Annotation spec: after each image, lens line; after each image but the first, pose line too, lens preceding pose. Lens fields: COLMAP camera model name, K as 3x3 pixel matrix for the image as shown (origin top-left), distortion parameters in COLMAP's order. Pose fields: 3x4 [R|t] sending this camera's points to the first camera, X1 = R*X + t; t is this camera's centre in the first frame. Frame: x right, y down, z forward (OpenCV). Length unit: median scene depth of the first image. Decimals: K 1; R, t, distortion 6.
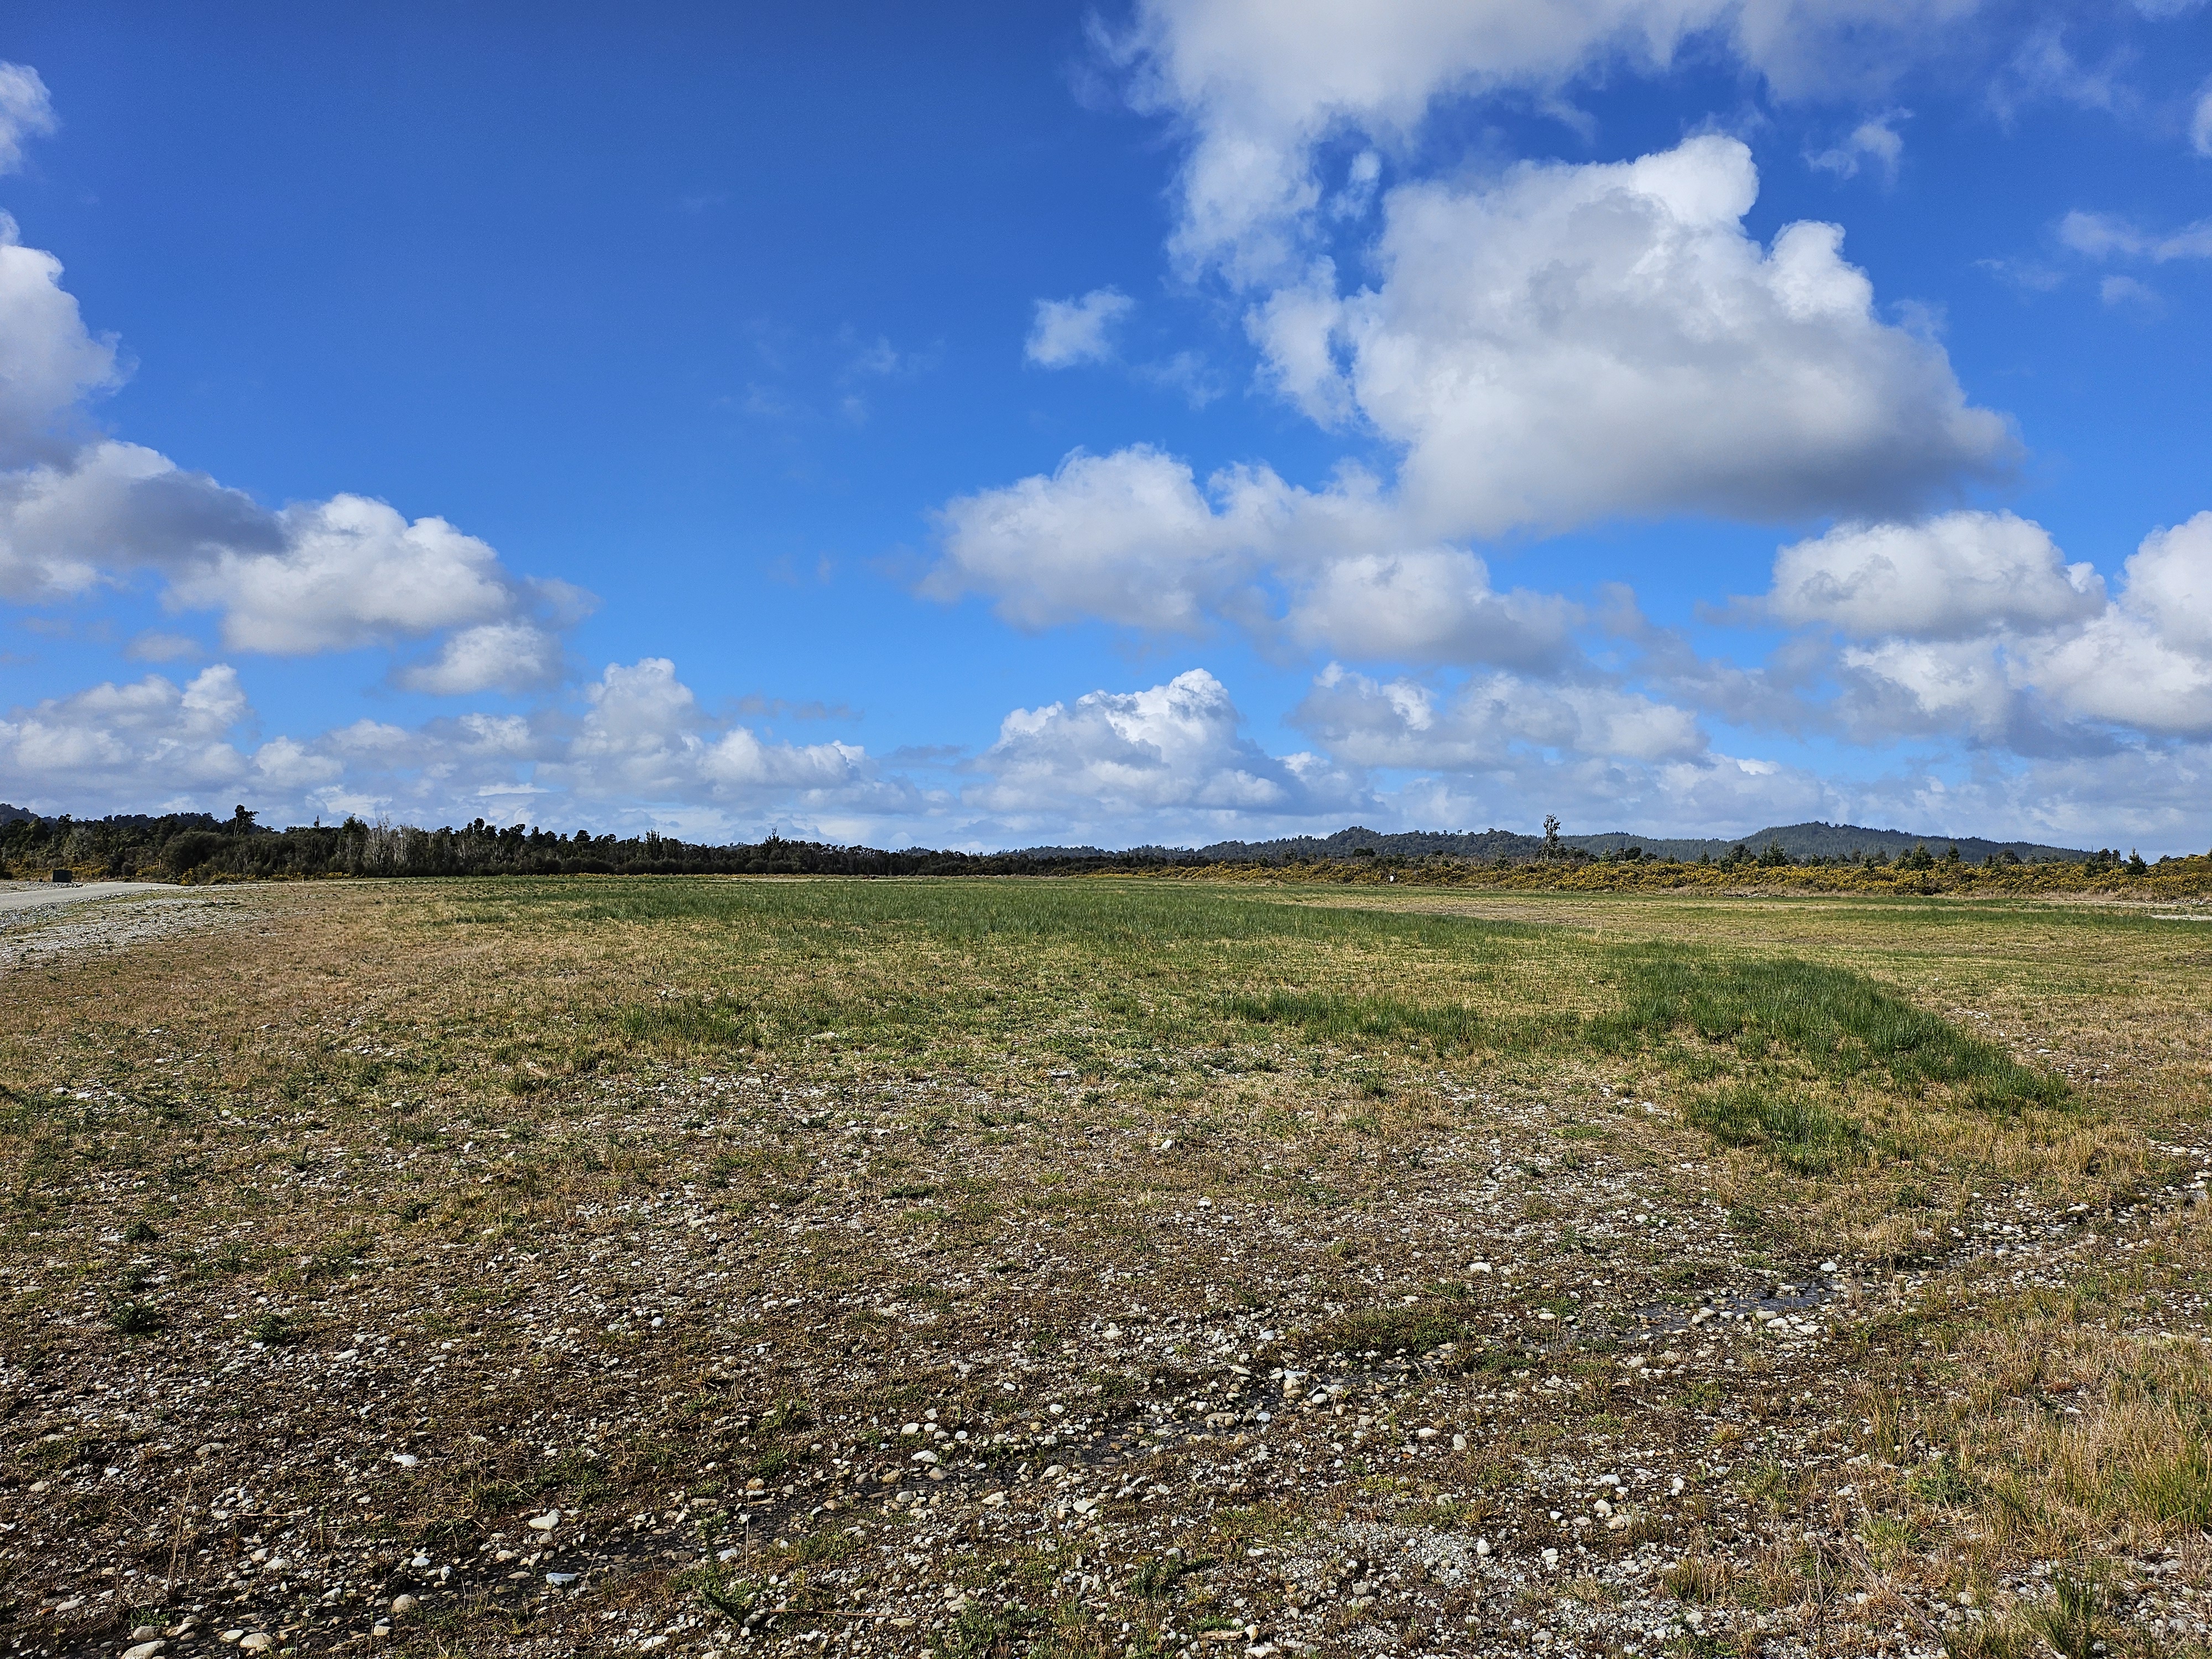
lens RADIAL K [[1618.4, 0, 1093.7], [0, 1618.4, 847.3], [0, 0, 1]] dist [0.012945, -0.004121]
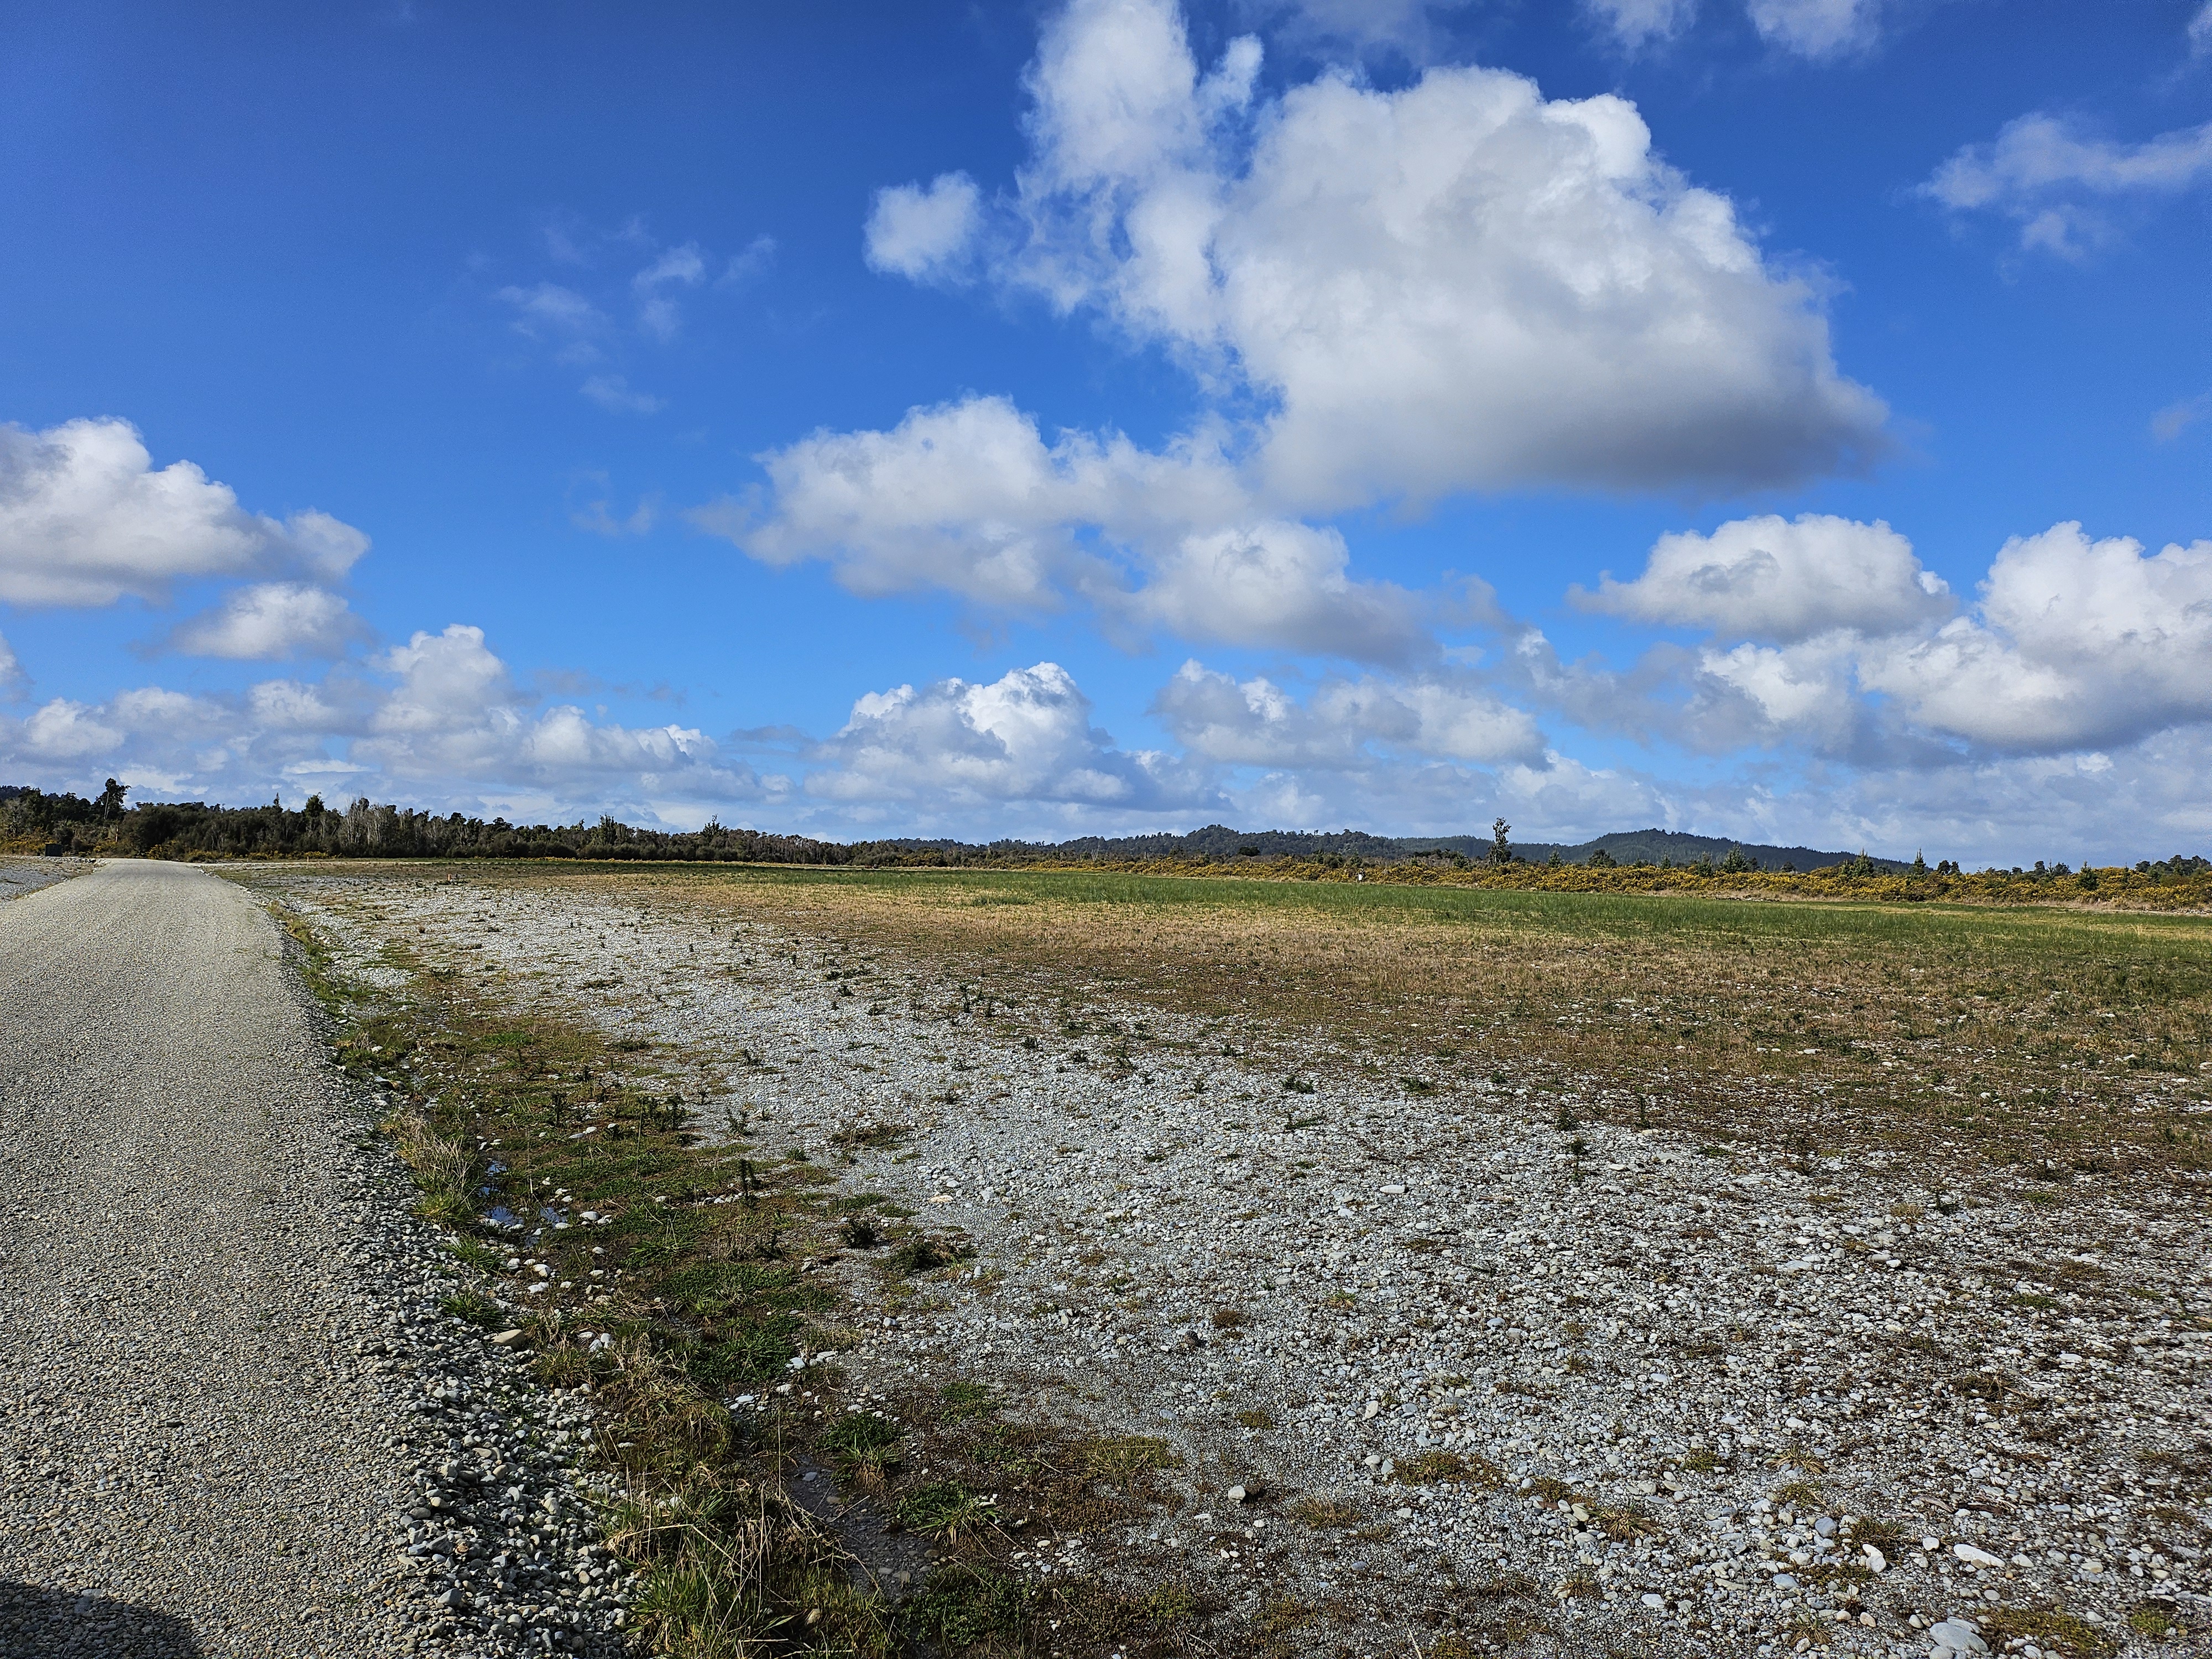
lens RADIAL K [[1494.6, 0, 1094.6], [0, 1494.6, 807.4], [0, 0, 1]] dist [0.044439, -0.054465]
pose [[0.995381, 0.020706, 0.093749, 0.008490], [-0.018538, 0.999542, -0.023937, 0.000606], [-0.094201, 0.022089, 0.995308, 0.101707]]
